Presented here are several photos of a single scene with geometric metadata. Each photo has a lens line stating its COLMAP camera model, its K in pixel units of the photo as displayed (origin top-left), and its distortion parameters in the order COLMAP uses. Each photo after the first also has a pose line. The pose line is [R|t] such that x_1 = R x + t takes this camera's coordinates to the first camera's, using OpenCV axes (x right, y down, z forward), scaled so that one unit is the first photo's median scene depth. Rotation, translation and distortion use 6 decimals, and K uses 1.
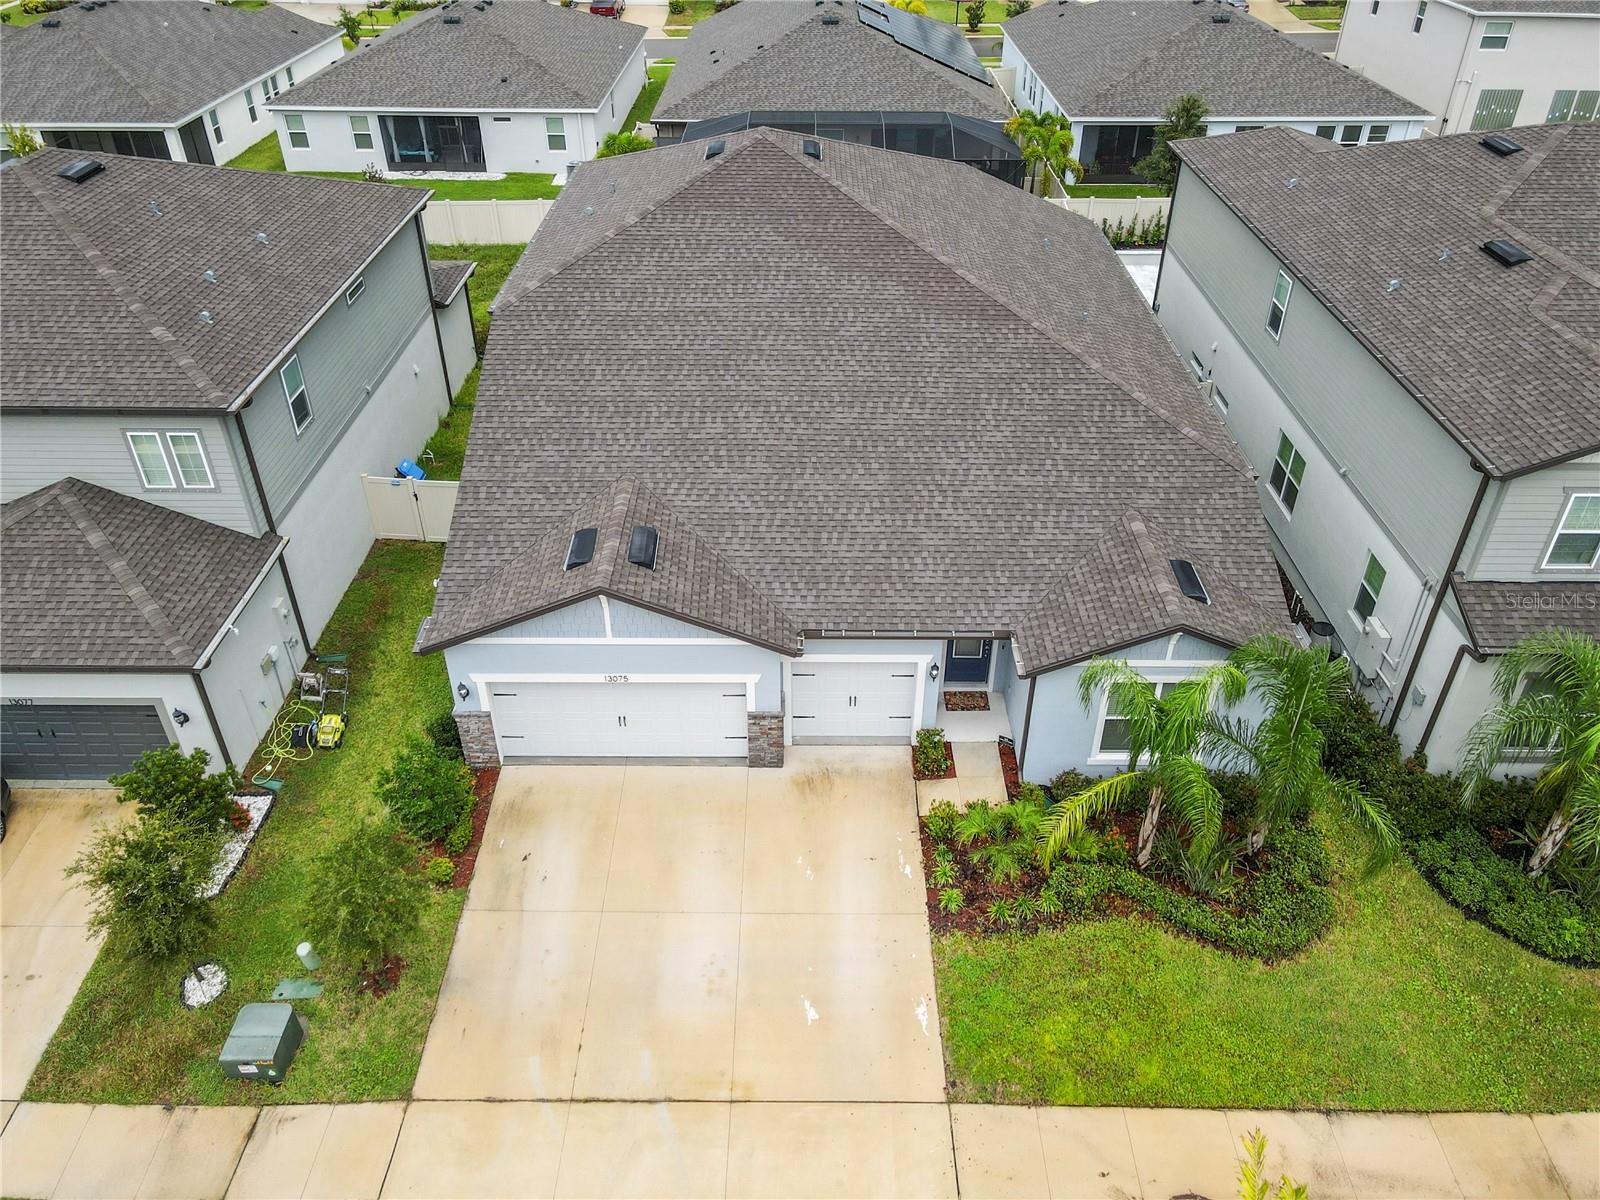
lens RADIAL K [[1171.9, 0, 803.7], [0, 1171.9, 590.3], [0, 0, 1]] dist [0.012289, 0.007792]
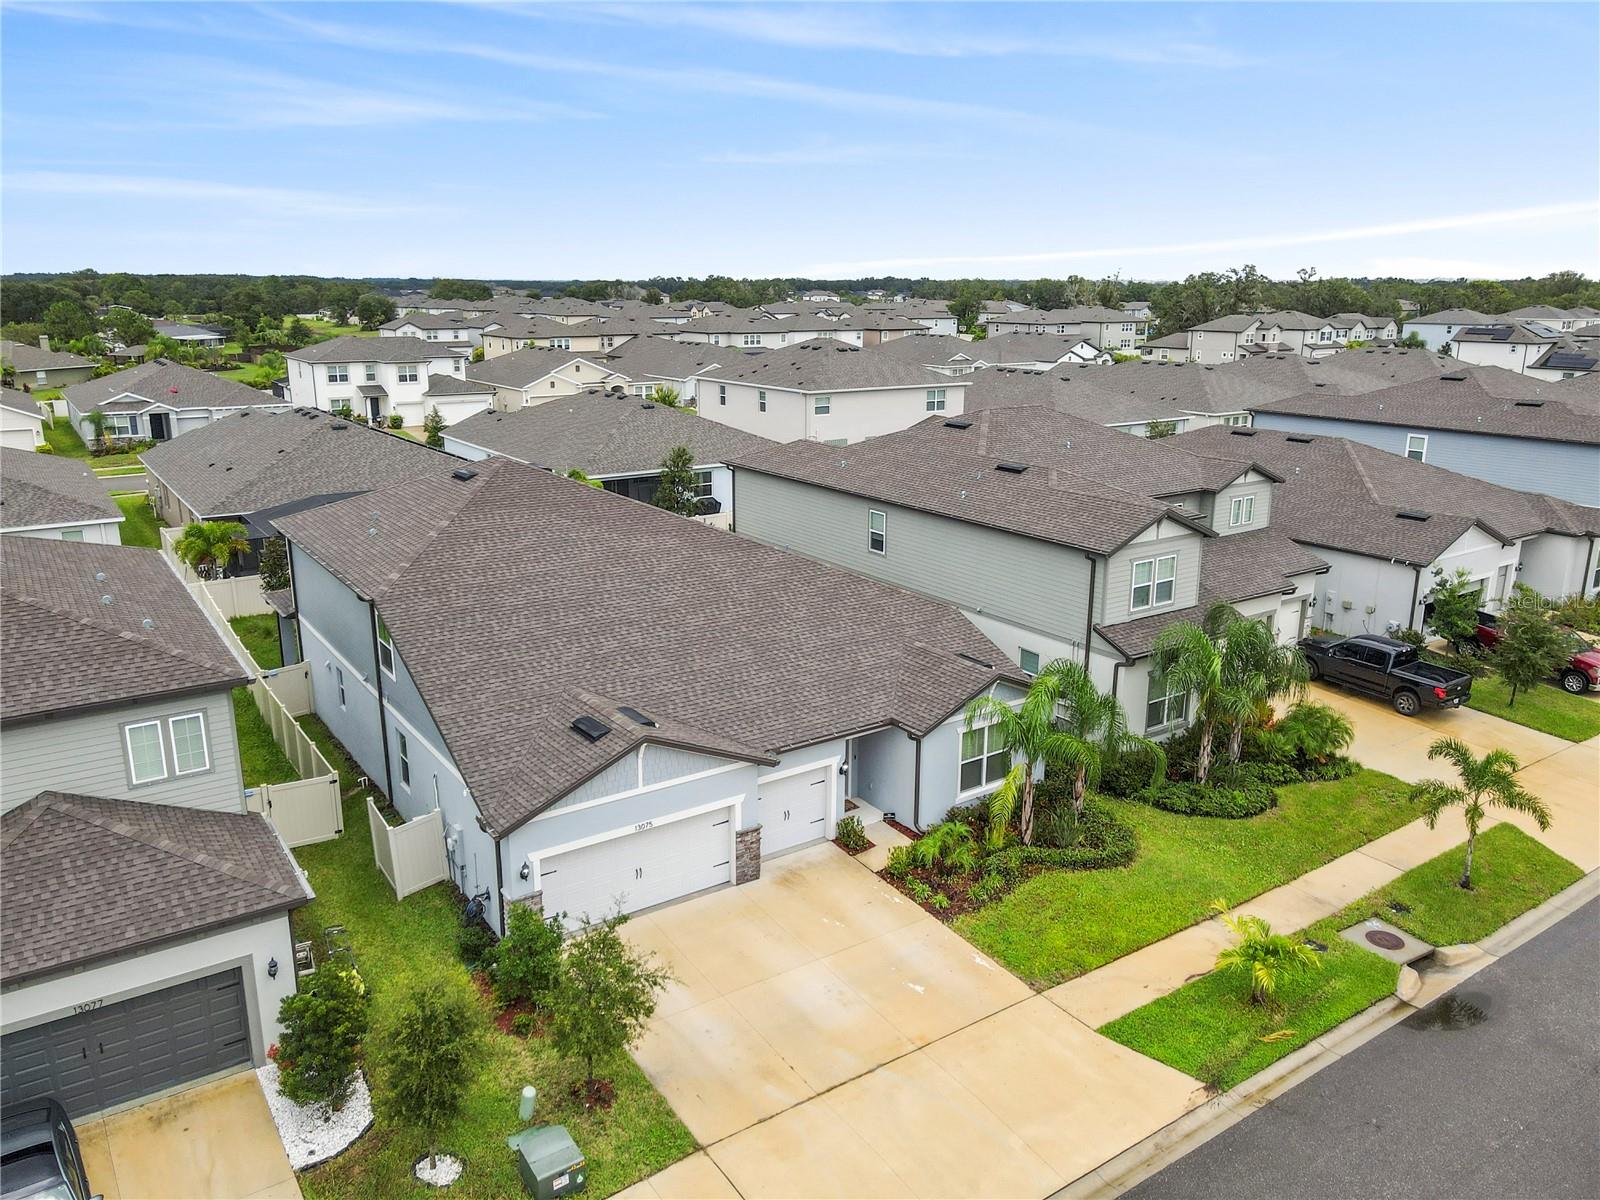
lens RADIAL K [[1171.9, 0, 799.4], [0, 1171.9, 604.4], [0, 0, 1]] dist [0.012289, 0.007792]
pose [[0.821624, -0.150570, 0.549784, -0.688031], [0.323898, 0.916973, -0.232917, 0.208557], [-0.469067, 0.369444, 0.802177, -0.133688]]
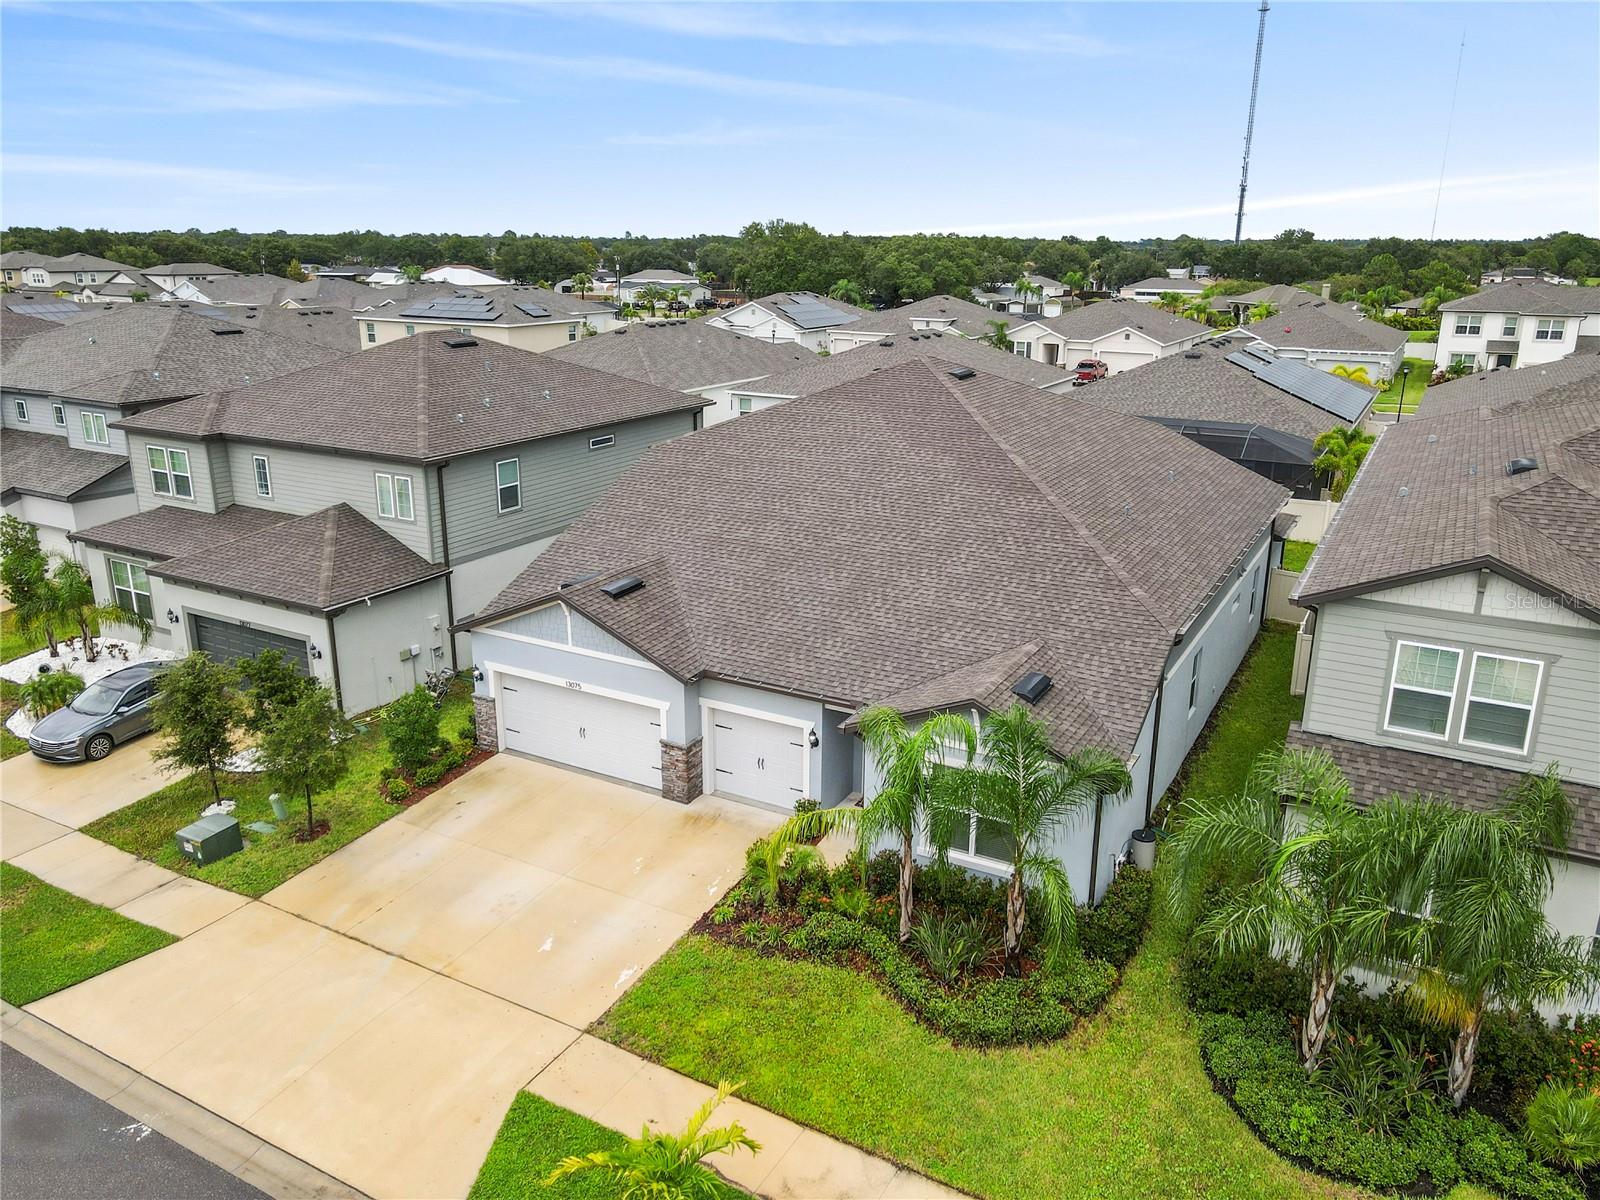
lens RADIAL K [[1171.9, 0, 803.7], [0, 1171.9, 589.8], [0, 0, 1]] dist [0.012289, 0.007792]
pose [[0.876302, 0.140824, -0.460721, 0.631513], [-0.278731, 0.928213, -0.246434, 0.228408], [0.392943, 0.344368, 0.852647, 0.013101]]
